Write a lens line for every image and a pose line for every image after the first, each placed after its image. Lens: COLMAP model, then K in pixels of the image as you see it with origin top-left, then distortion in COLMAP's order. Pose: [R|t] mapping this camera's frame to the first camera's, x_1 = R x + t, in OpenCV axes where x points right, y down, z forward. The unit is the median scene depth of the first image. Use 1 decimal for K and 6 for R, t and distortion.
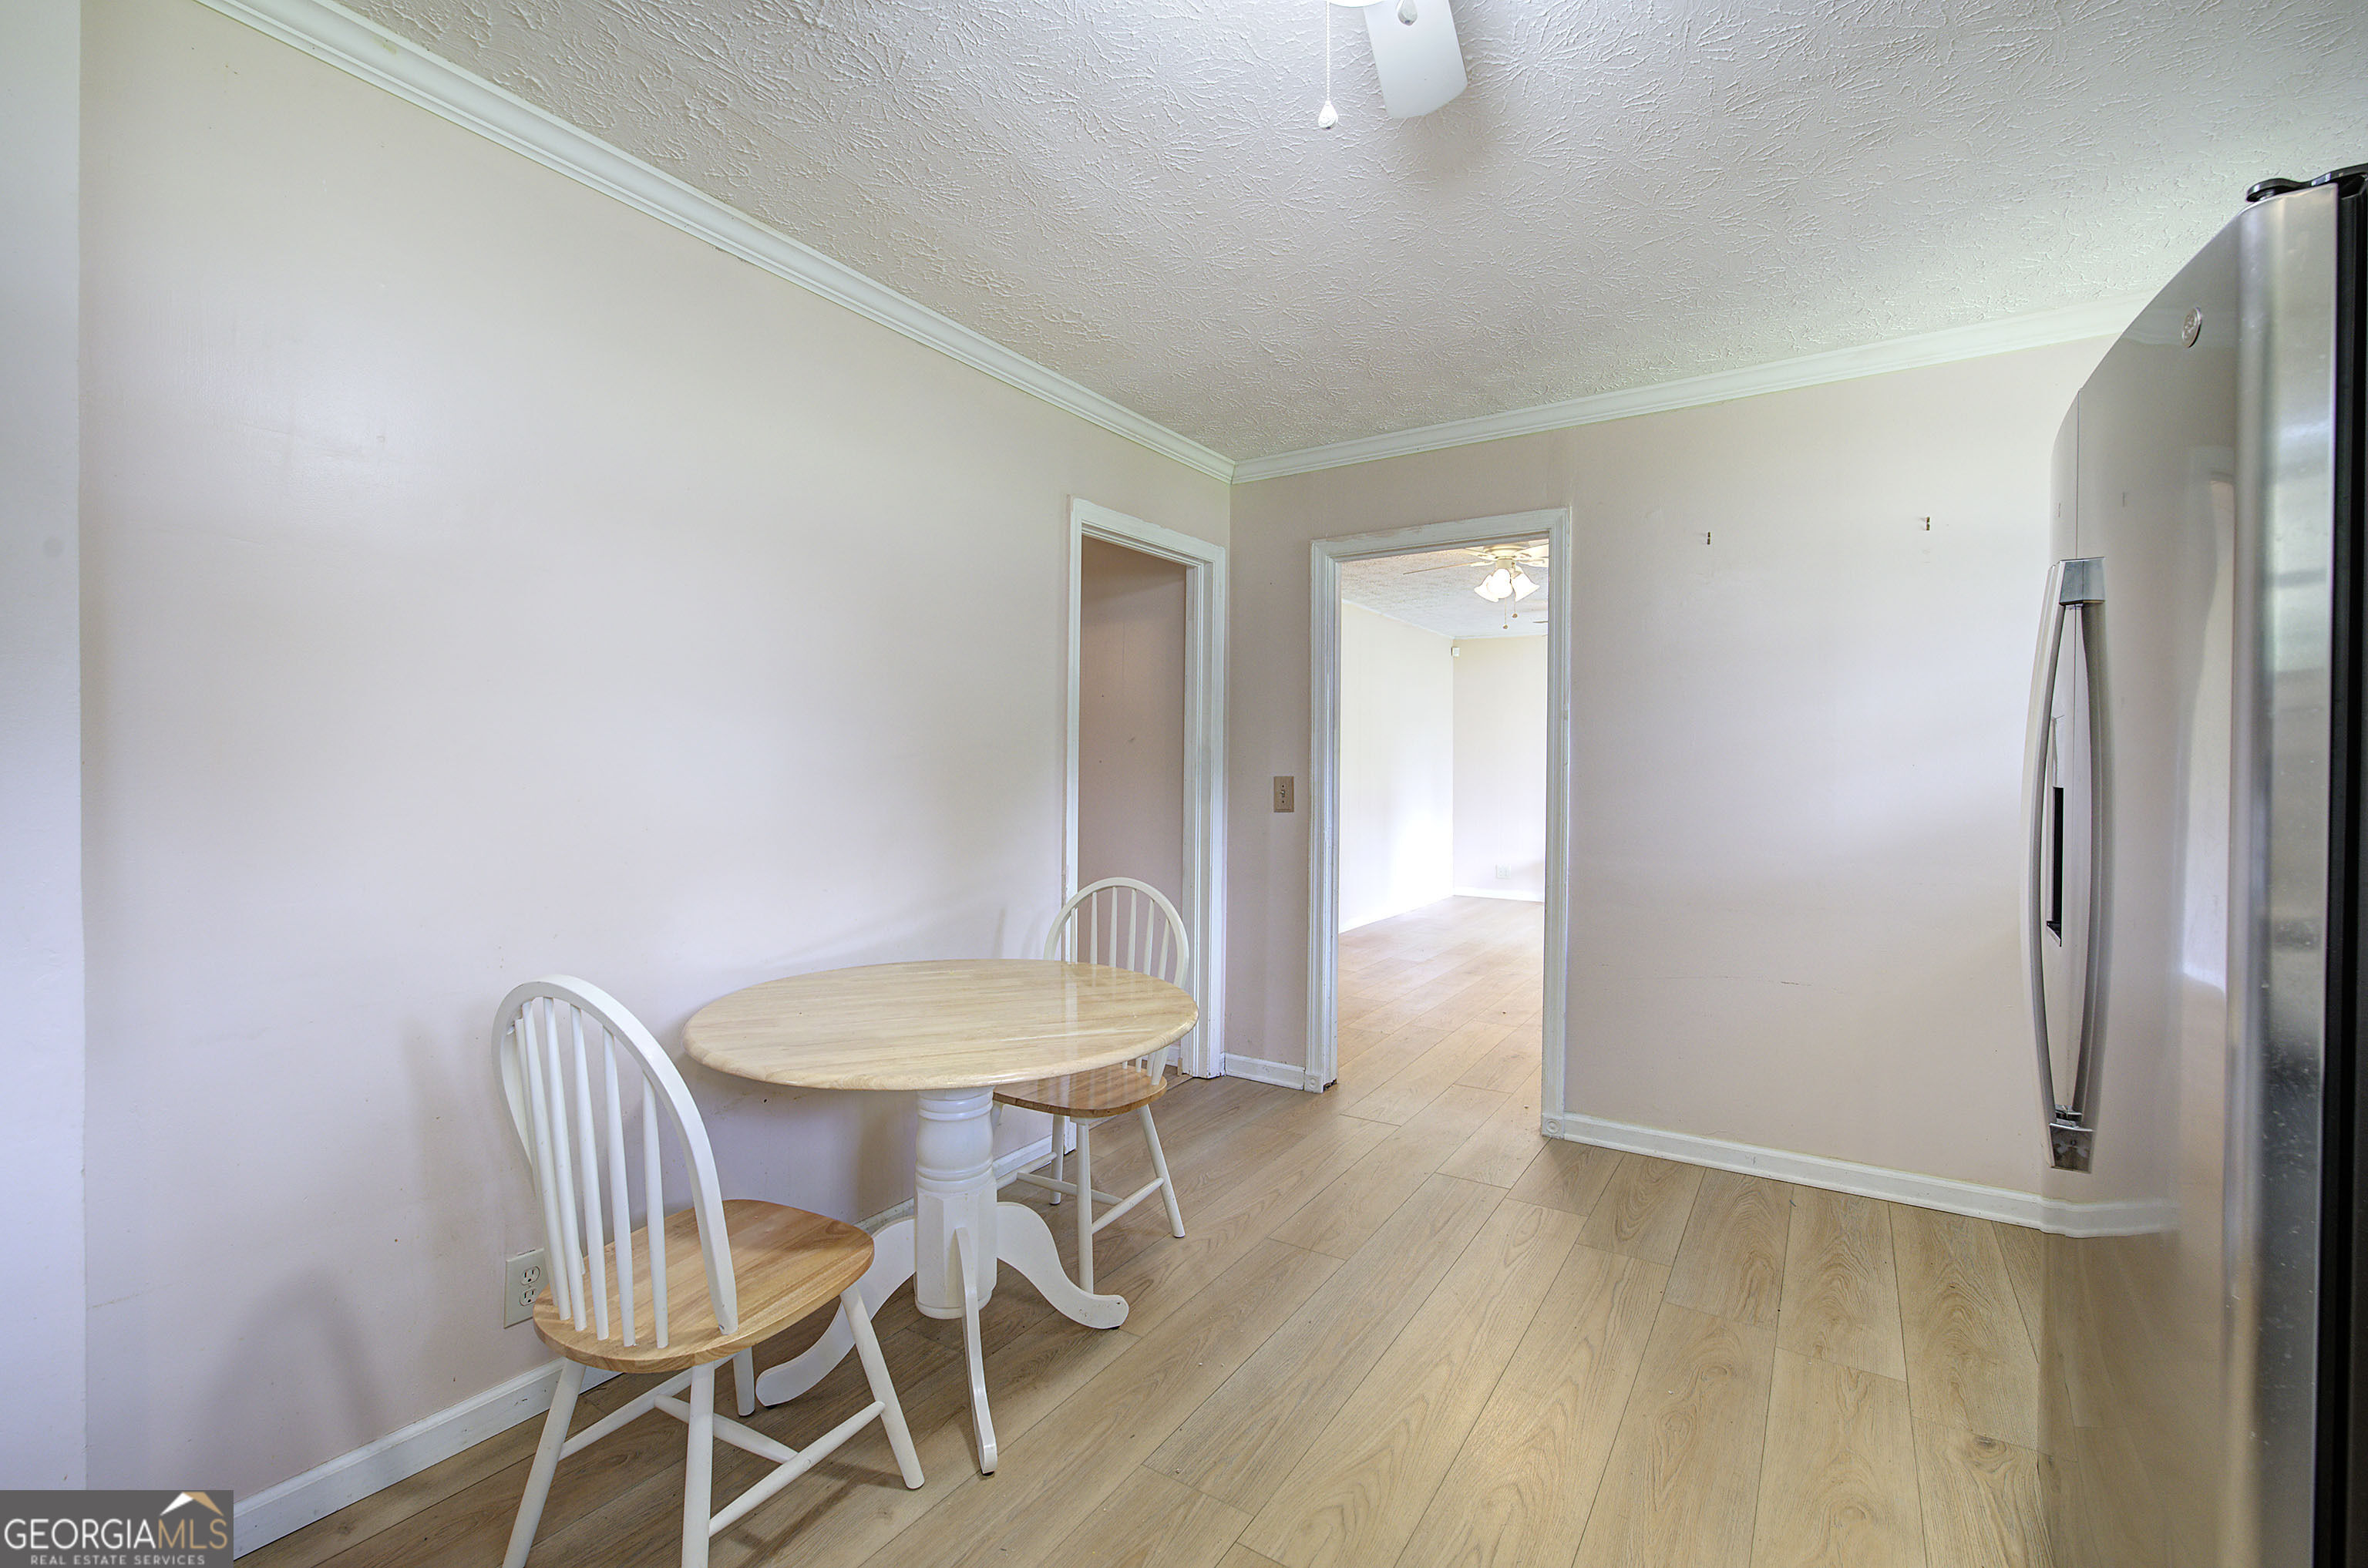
lens RADIAL K [[1002.9, 0, 1197.3], [0, 1002.9, 773.2], [0, 0, 1]] dist [-0.007465, 0.002814]
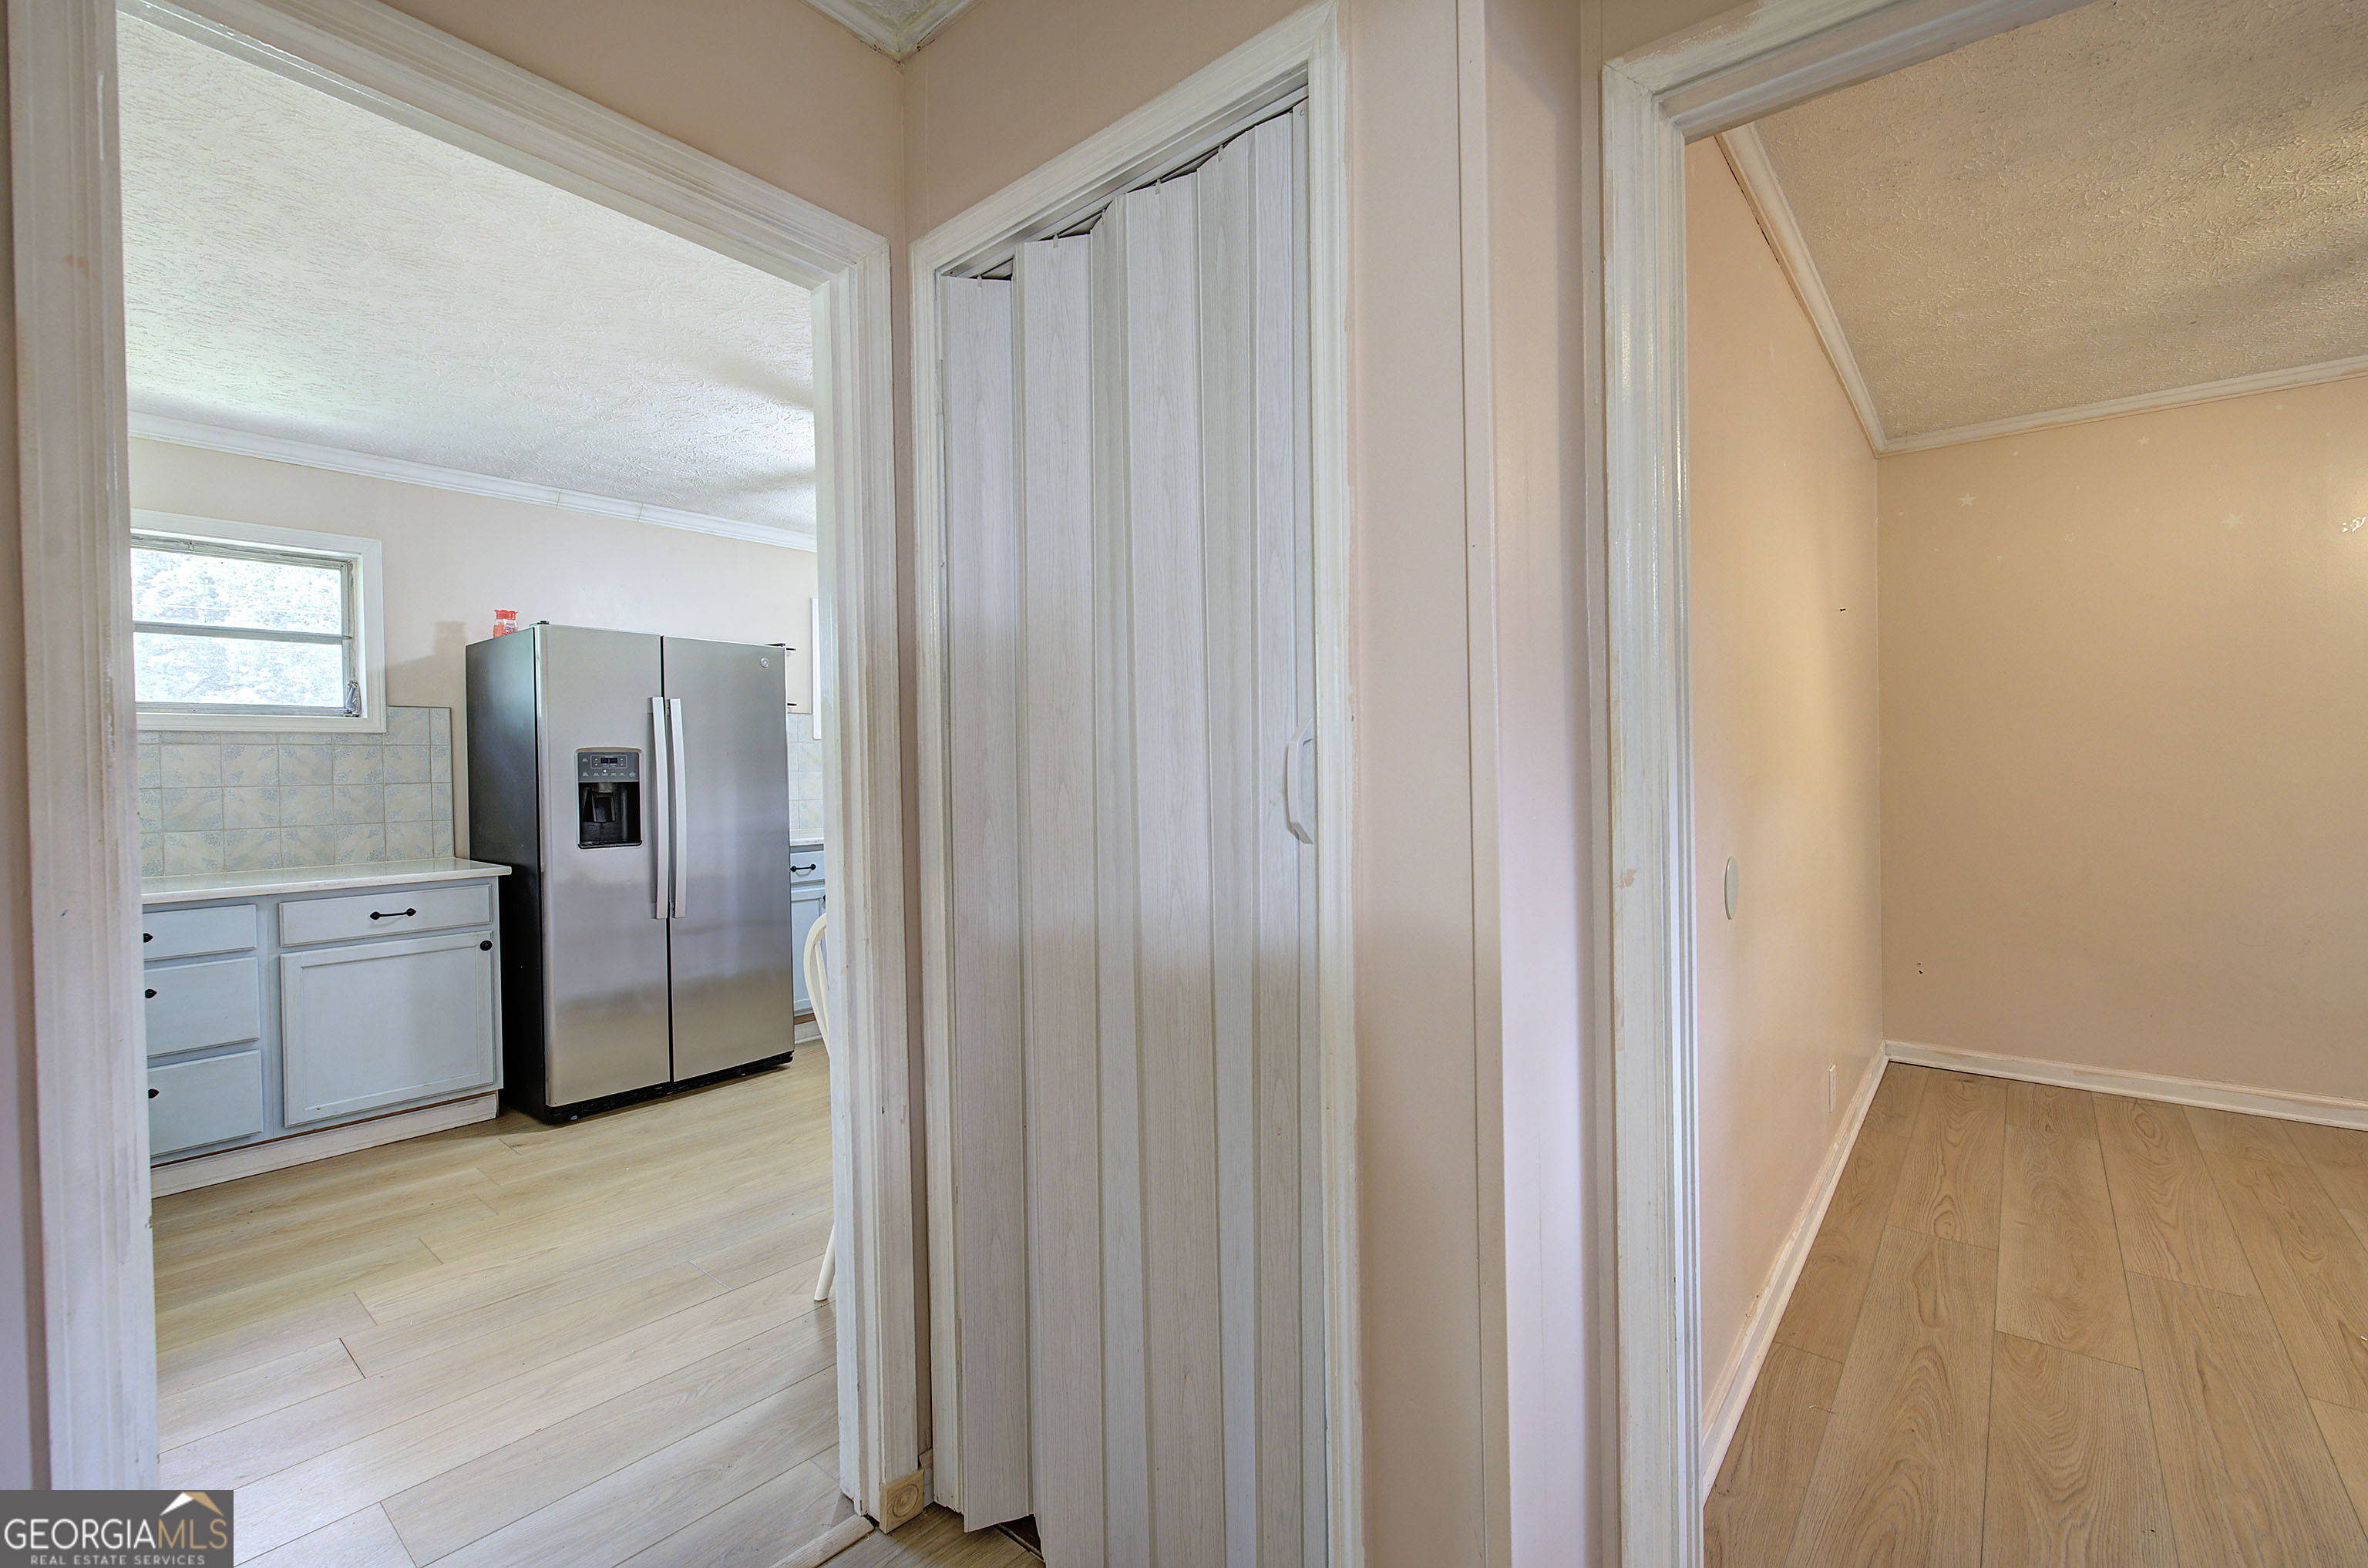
lens RADIAL K [[1002.9, 0, 1212.6], [0, 1002.9, 783.4], [0, 0, 1]] dist [-0.007465, 0.002814]
pose [[-0.994184, 0.008484, 0.107361, -0.592998], [0.010017, 0.999855, 0.013747, -0.001619], [-0.107229, 0.014743, -0.994125, 2.354877]]
